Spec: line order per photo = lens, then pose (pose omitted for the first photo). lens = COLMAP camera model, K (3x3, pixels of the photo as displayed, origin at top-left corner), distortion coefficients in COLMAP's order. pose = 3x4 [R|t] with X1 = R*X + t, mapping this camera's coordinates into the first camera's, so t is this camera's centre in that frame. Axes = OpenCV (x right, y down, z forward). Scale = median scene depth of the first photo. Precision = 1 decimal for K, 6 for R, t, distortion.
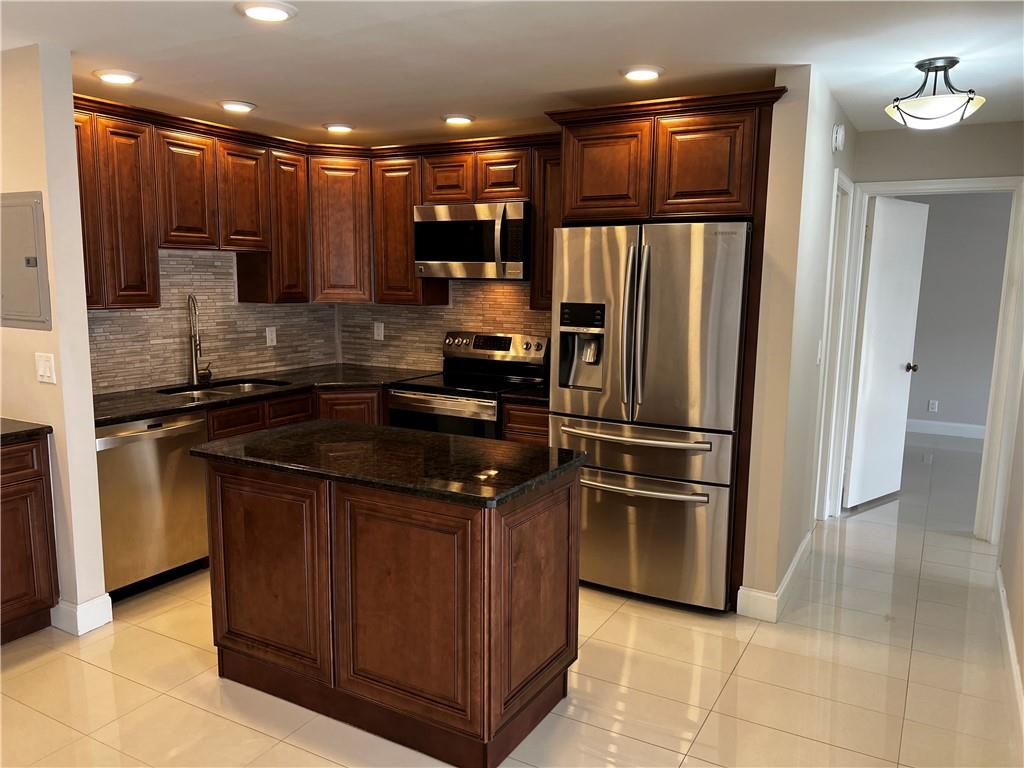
lens RADIAL K [[765.1, 0, 510.4], [0, 765.1, 388.6], [0, 0, 1]] dist [0.013006, -0.006360]
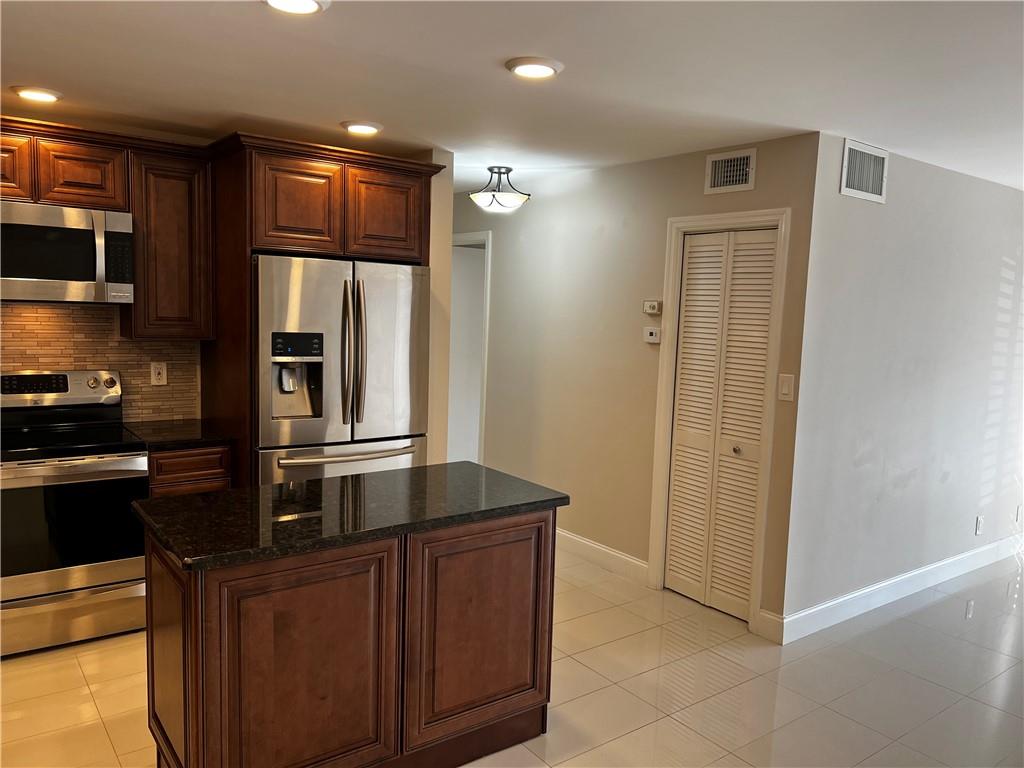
lens RADIAL K [[765.1, 0, 515.8], [0, 765.1, 385.7], [0, 0, 1]] dist [0.013006, -0.006360]
pose [[0.397500, -0.091246, 0.913054, -0.725524], [0.100711, 0.993370, 0.055428, -0.070499], [-0.912059, 0.069922, 0.404054, 0.340234]]
